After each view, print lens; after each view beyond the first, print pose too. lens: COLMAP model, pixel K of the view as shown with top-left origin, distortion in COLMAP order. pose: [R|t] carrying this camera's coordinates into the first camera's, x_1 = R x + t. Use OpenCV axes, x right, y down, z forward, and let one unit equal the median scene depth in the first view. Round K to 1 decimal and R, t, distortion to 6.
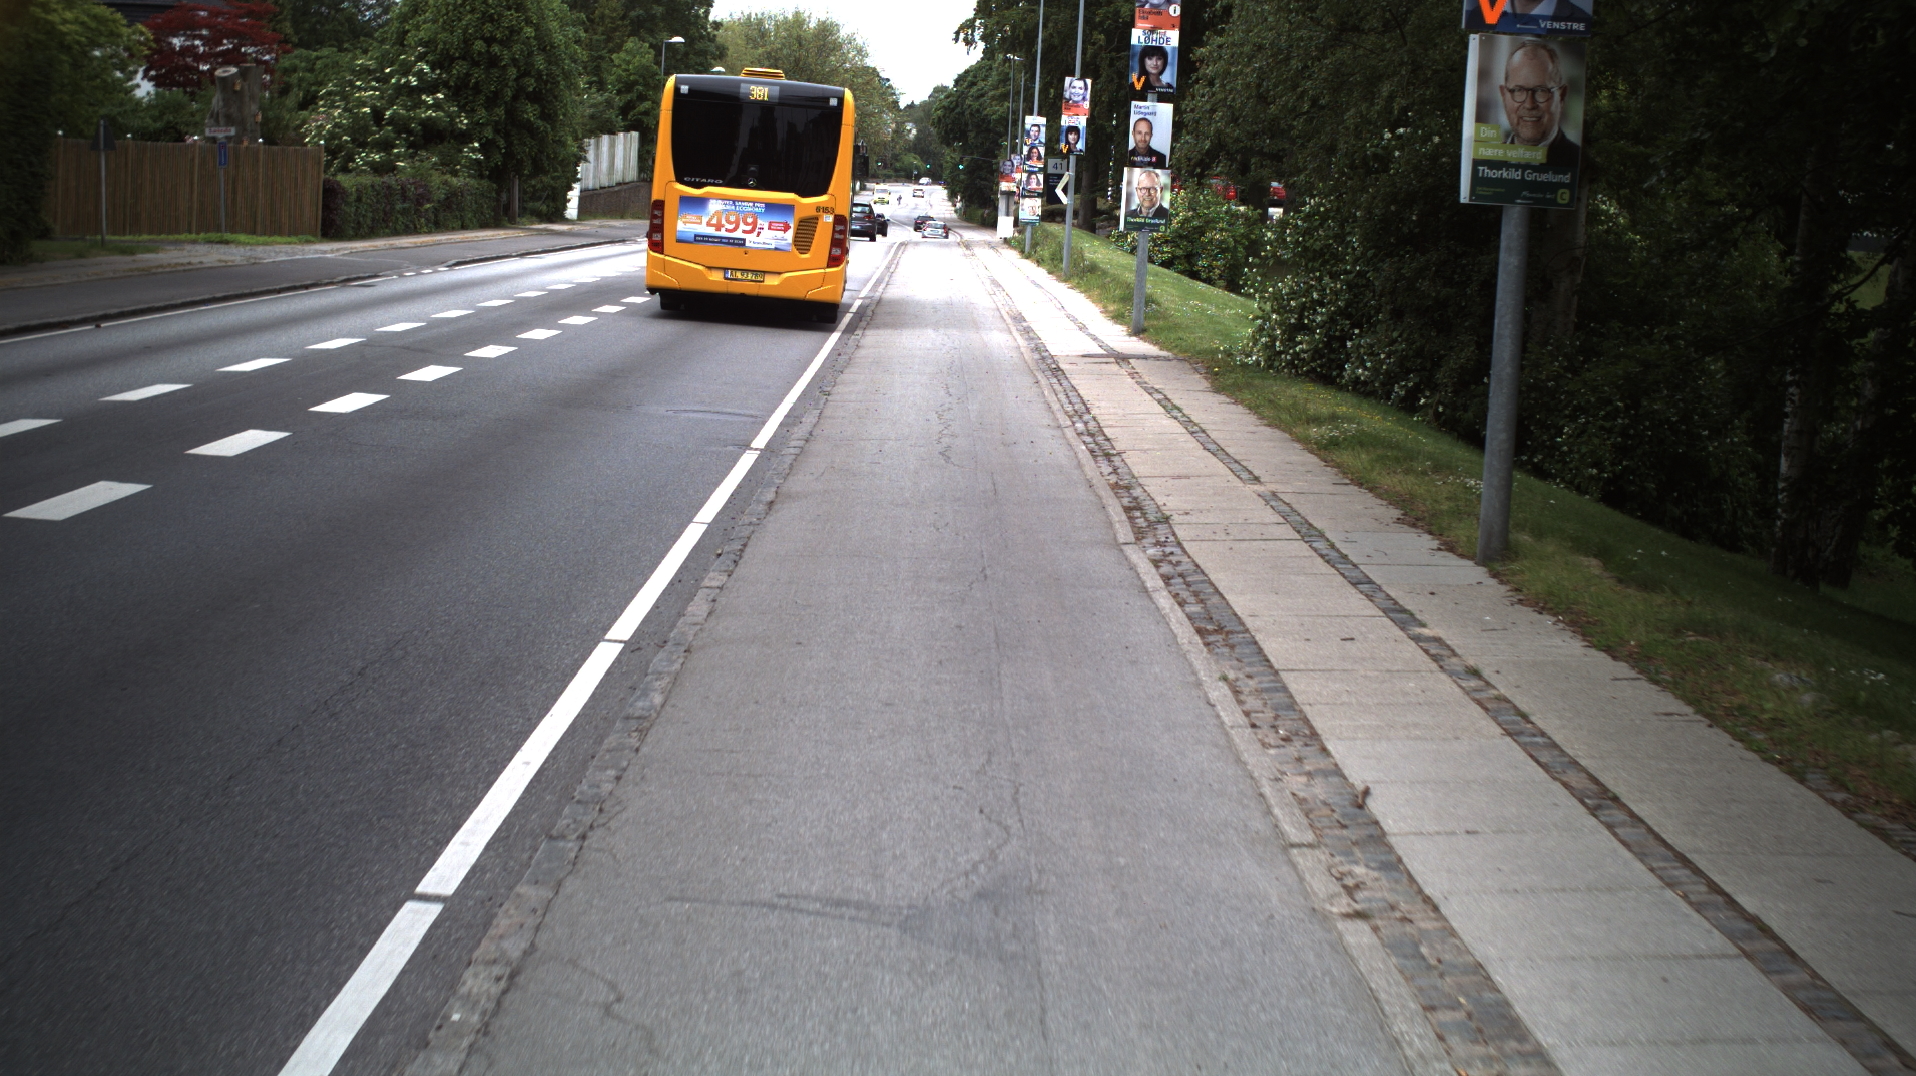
lens RADIAL K [[3121.0, 0, 958.0], [0, 3121.0, 538.0], [0, 0, 1]] dist [-0.270862, 0.261896]
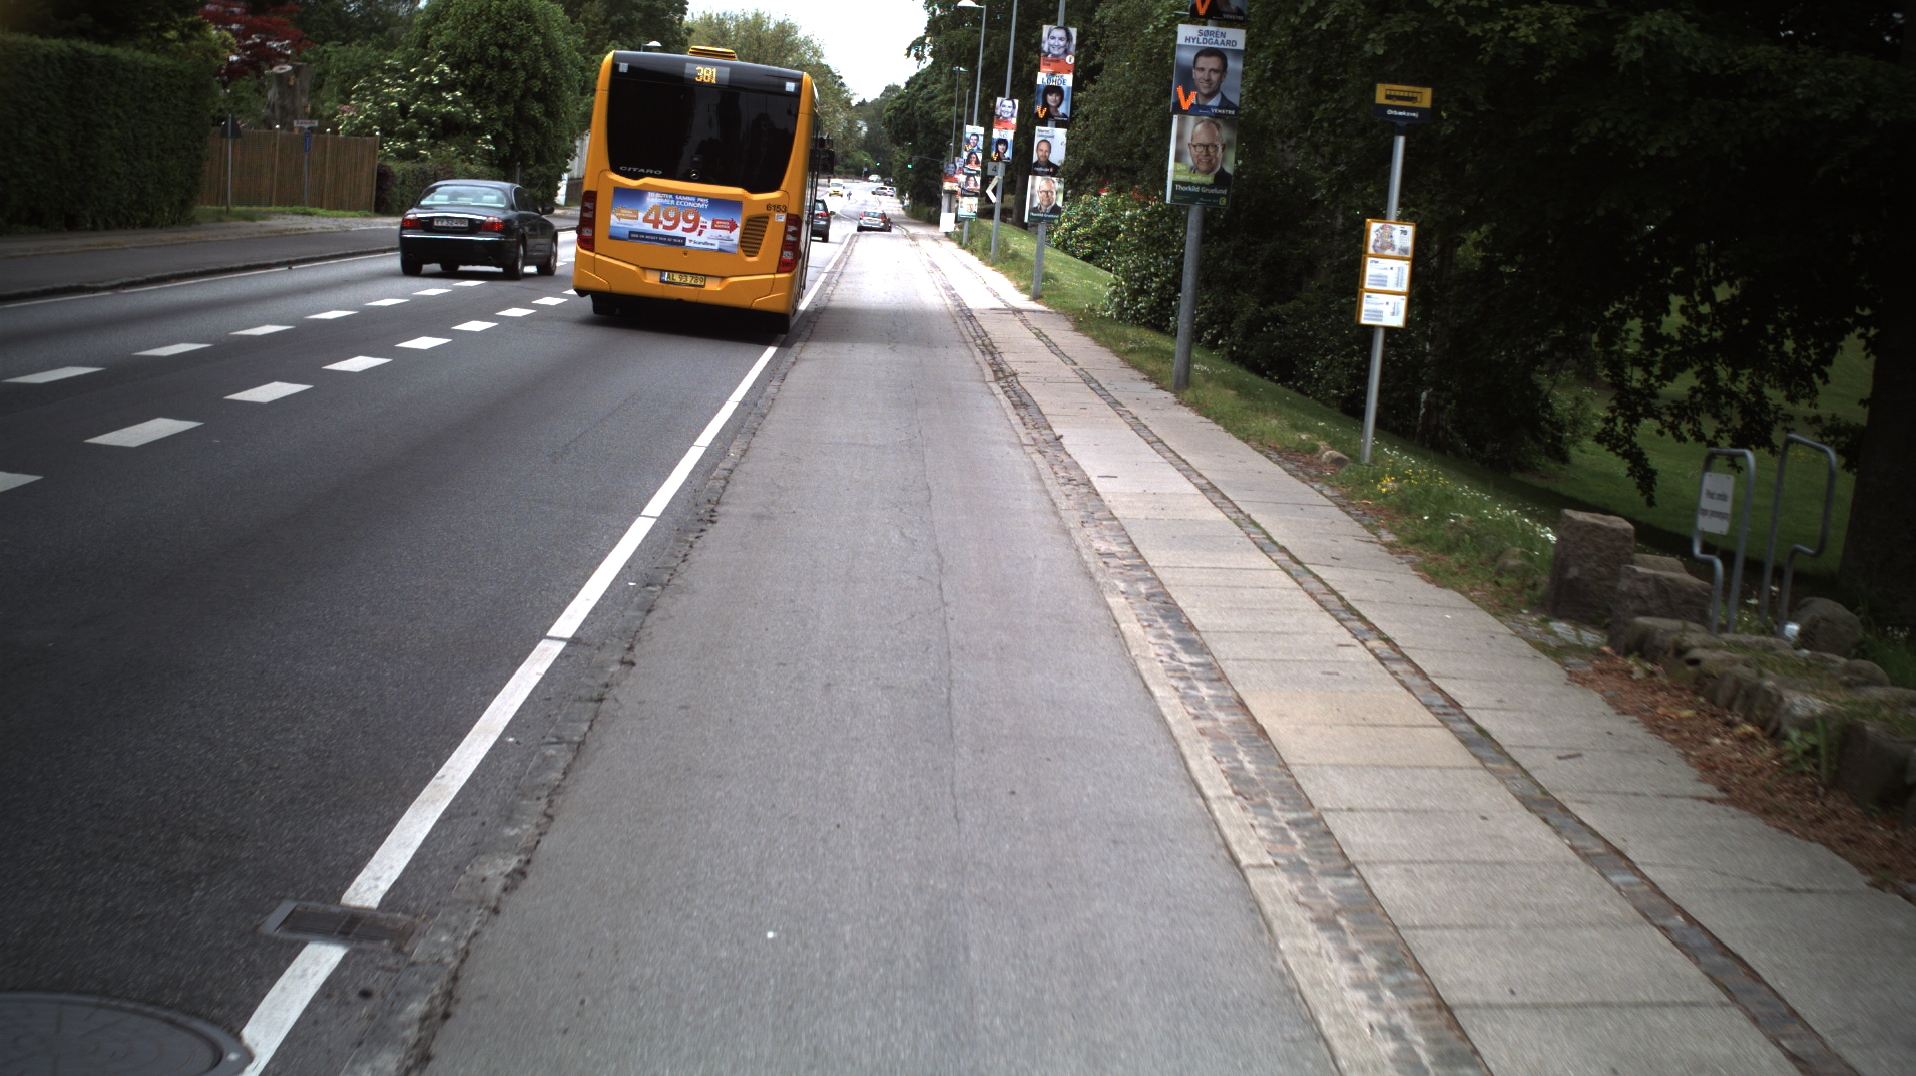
lens RADIAL K [[3121.0, 0, 958.0], [0, 3121.0, 538.0], [0, 0, 1]] dist [-0.270862, 0.261896]
pose [[0.999453, 0.026674, 0.019532, 0.000268], [-0.026685, 0.999644, 0.000277, 0.019074], [-0.019518, -0.000798, 0.999809, -0.172925]]
